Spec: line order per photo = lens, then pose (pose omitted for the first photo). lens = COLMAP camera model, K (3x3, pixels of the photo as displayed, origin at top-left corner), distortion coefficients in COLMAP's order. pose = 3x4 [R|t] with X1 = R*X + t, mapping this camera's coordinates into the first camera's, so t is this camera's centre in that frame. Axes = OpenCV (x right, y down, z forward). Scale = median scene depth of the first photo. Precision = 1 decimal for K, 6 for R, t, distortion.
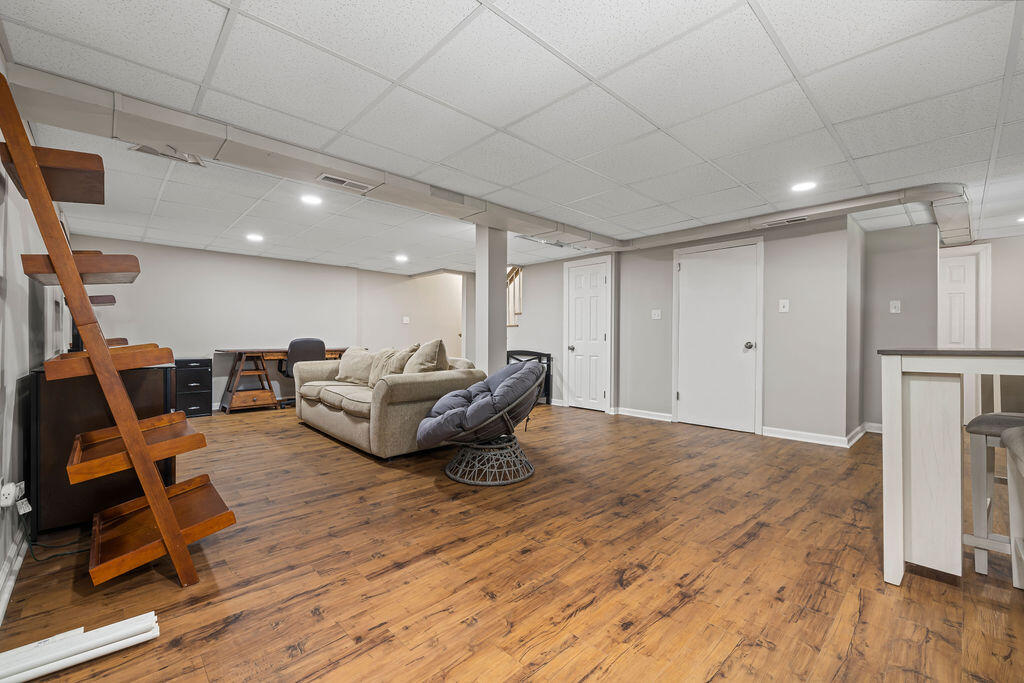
lens RADIAL K [[431.2, 0, 510.6], [0, 431.2, 341.6], [0, 0, 1]] dist [-0.001685, 0.001480]
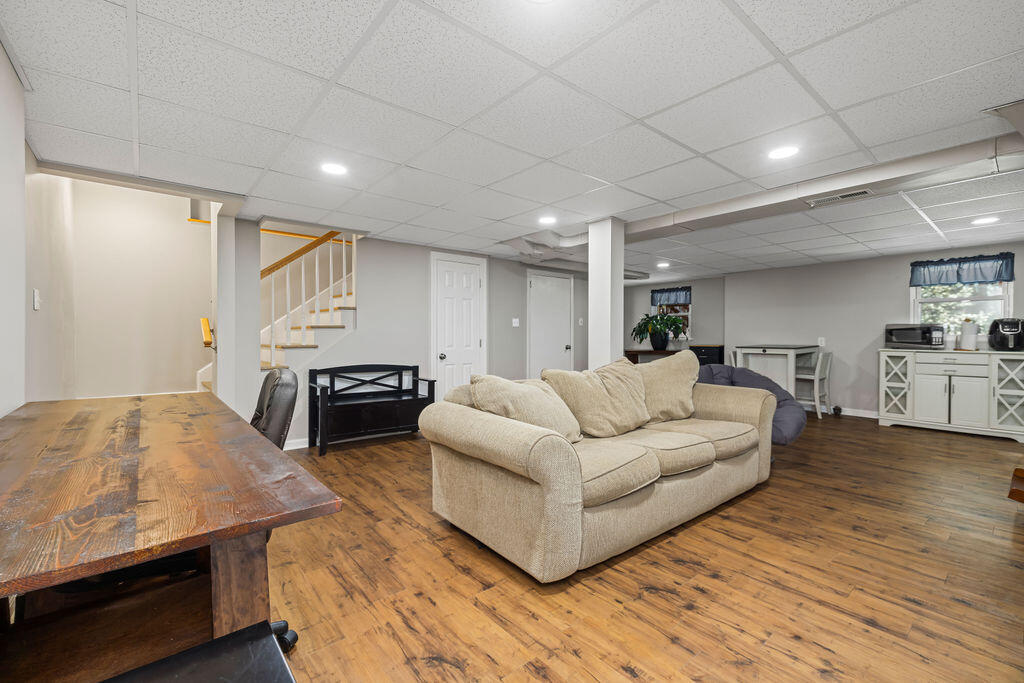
lens RADIAL K [[431.2, 0, 512.8], [0, 431.2, 341.5], [0, 0, 1]] dist [-0.001685, 0.001480]
pose [[0.063338, -0.020962, 0.997772, -2.222756], [0.006381, 0.999767, 0.020598, -0.099665], [-0.997972, 0.005062, 0.063457, 2.613806]]
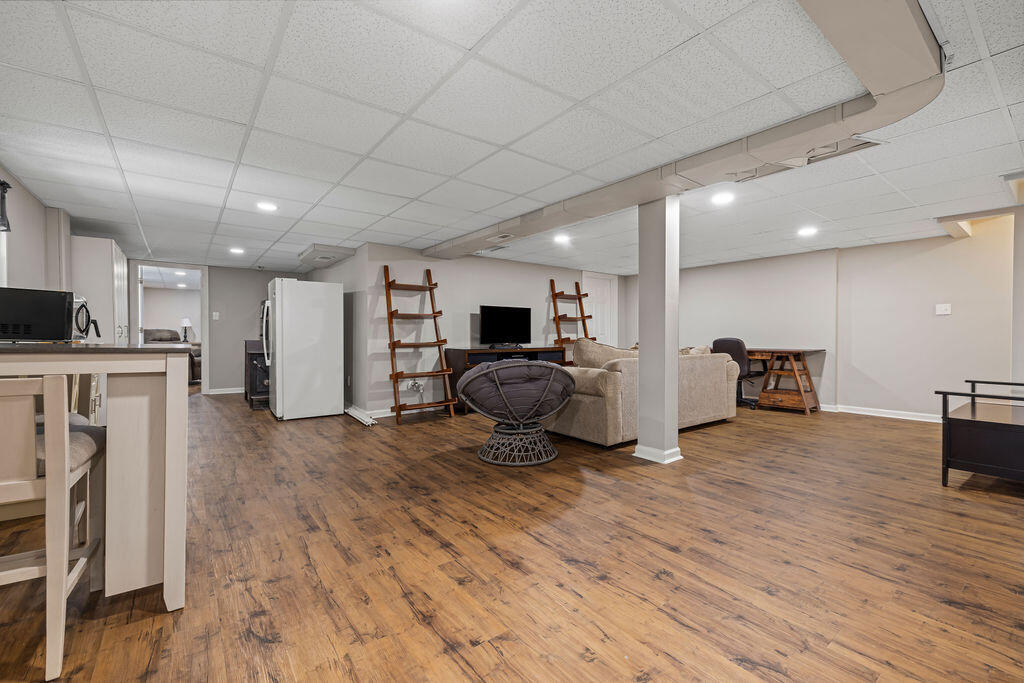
lens RADIAL K [[431.2, 0, 510.7], [0, 431.2, 337.9], [0, 0, 1]] dist [-0.001685, 0.001480]
pose [[-0.108850, 0.000509, -0.994058, 1.177933], [-0.011007, 0.999938, 0.001718, -0.006223], [0.993997, 0.011128, -0.108837, 1.214655]]
